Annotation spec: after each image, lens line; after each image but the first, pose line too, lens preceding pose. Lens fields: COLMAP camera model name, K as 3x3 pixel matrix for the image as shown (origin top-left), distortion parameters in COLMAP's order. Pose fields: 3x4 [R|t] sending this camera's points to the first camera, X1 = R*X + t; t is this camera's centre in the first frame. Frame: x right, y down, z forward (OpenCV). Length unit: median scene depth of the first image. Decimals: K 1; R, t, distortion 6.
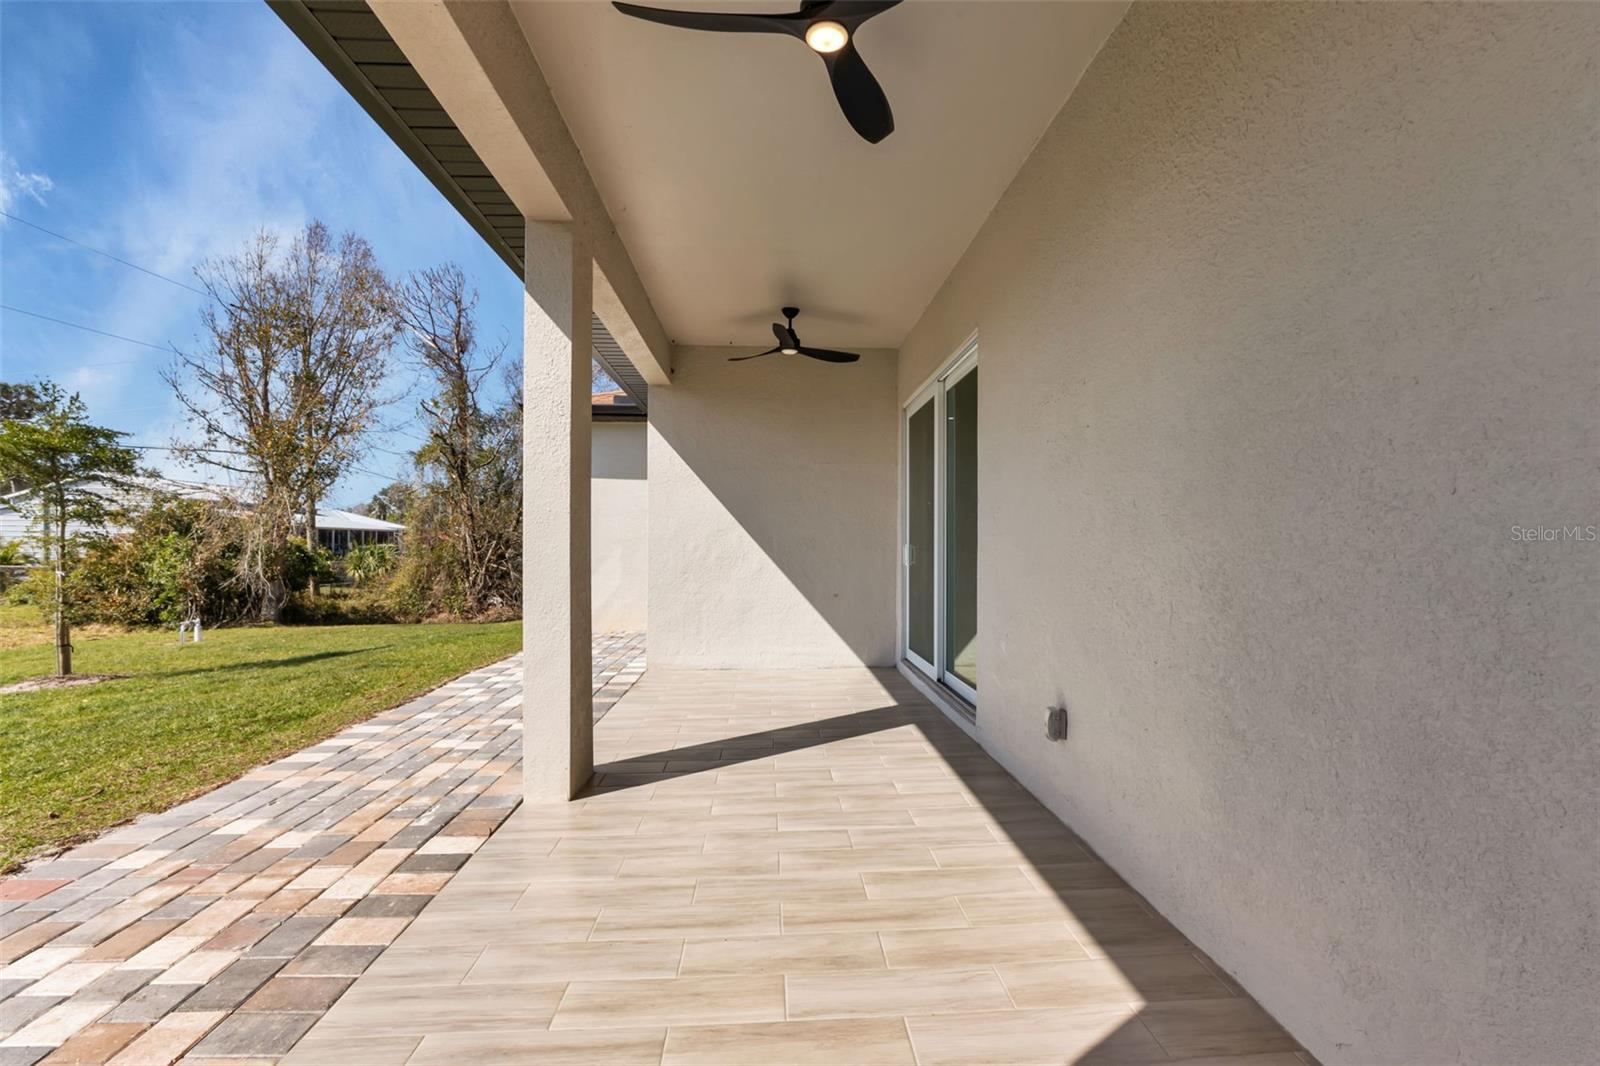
lens RADIAL K [[712.7, 0, 799.0], [0, 712.7, 544.1], [0, 0, 1]] dist [-0.015156, 0.000222]
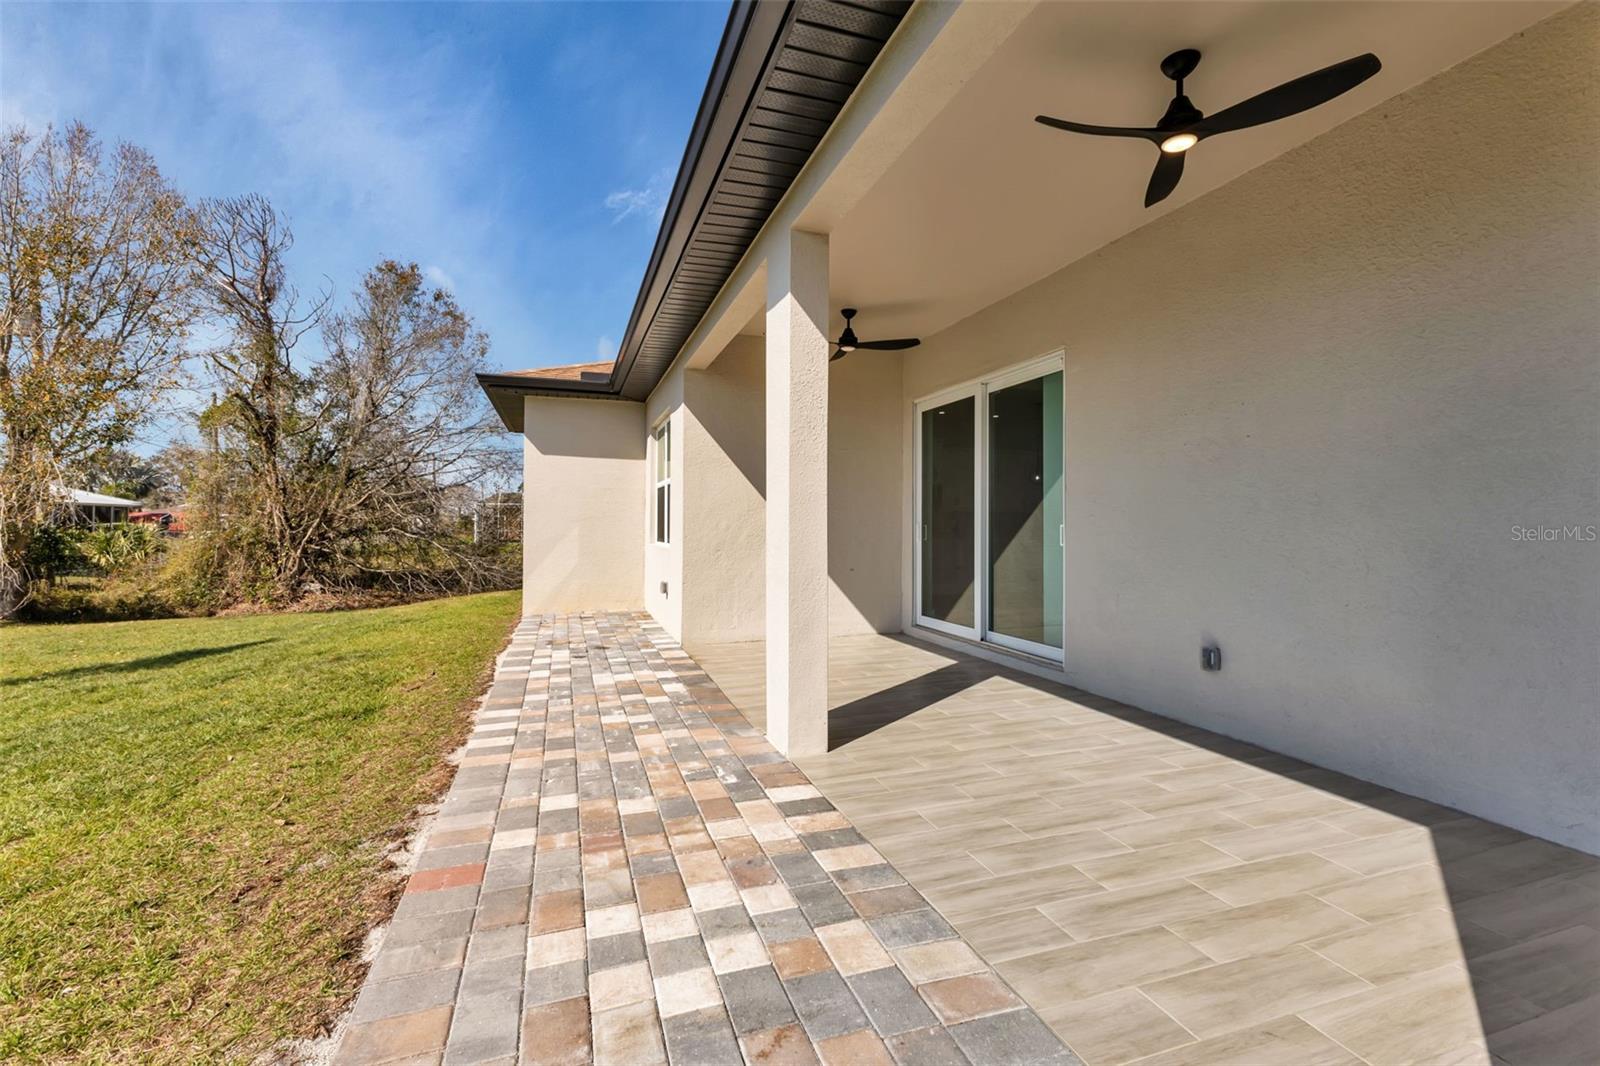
lens RADIAL K [[710.7, 0, 795.8], [0, 710.7, 518.9], [0, 0, 1]] dist [0.011067, -0.000047]
pose [[0.963748, 0.002542, 0.266802, -0.625050], [-0.000958, 0.999981, -0.006065, 0.000994], [-0.266813, 0.005590, 0.963732, -0.064716]]
